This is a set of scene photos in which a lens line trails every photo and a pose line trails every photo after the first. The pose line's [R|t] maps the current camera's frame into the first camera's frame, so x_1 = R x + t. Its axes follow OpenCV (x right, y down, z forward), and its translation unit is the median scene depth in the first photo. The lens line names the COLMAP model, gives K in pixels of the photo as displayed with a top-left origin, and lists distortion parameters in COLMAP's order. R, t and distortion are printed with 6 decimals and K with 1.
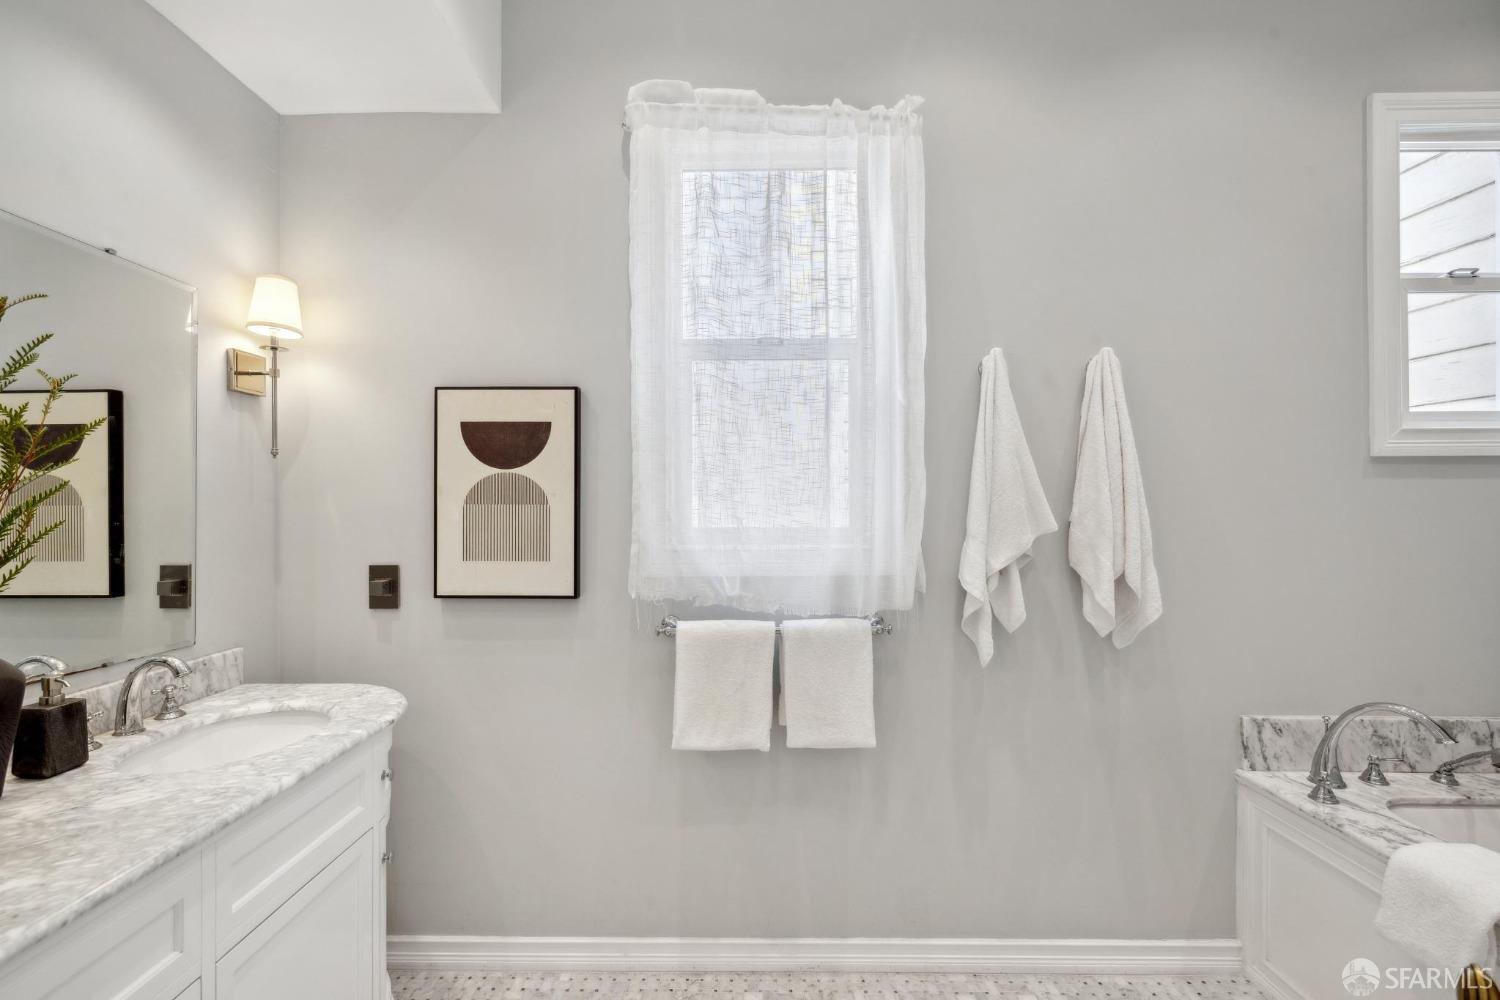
lens RADIAL K [[652.9, 0, 760.8], [0, 652.9, 501.7], [0, 0, 1]] dist [-0.001501, -0.000723]
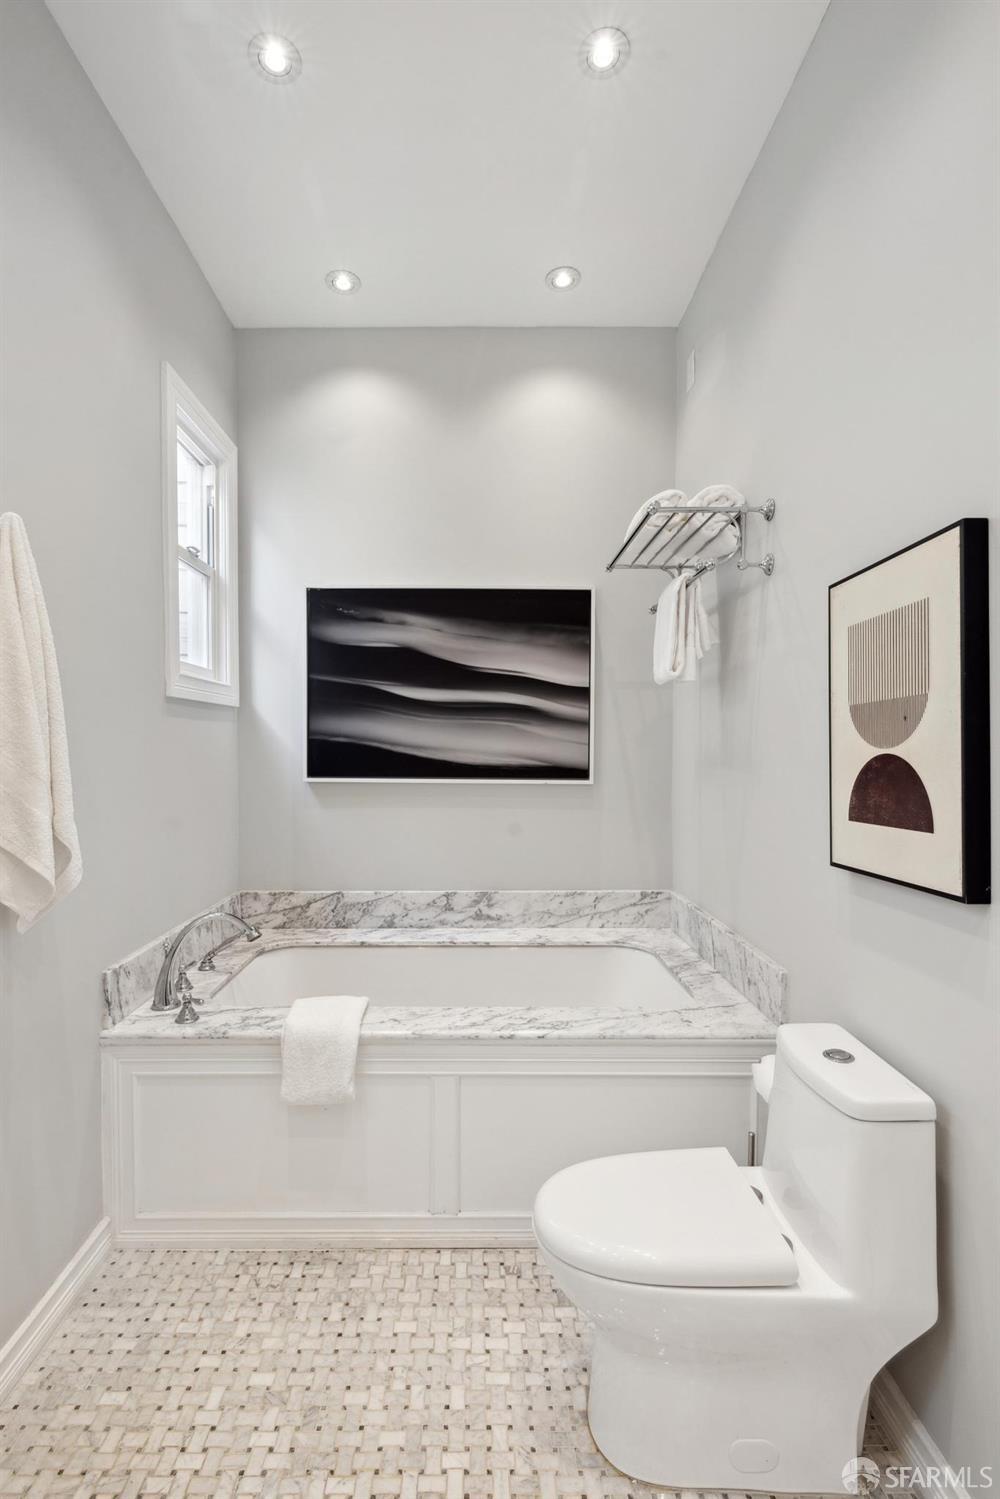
lens RADIAL K [[652.5, 0, 504.7], [0, 652.5, 758.0], [0, 0, 1]] dist [-0.001501, -0.000723]
pose [[0.014735, -0.011371, 0.999827, -0.168317], [-0.012079, 0.999860, 0.011550, 0.013780], [-0.999818, -0.012247, 0.014596, 0.448328]]
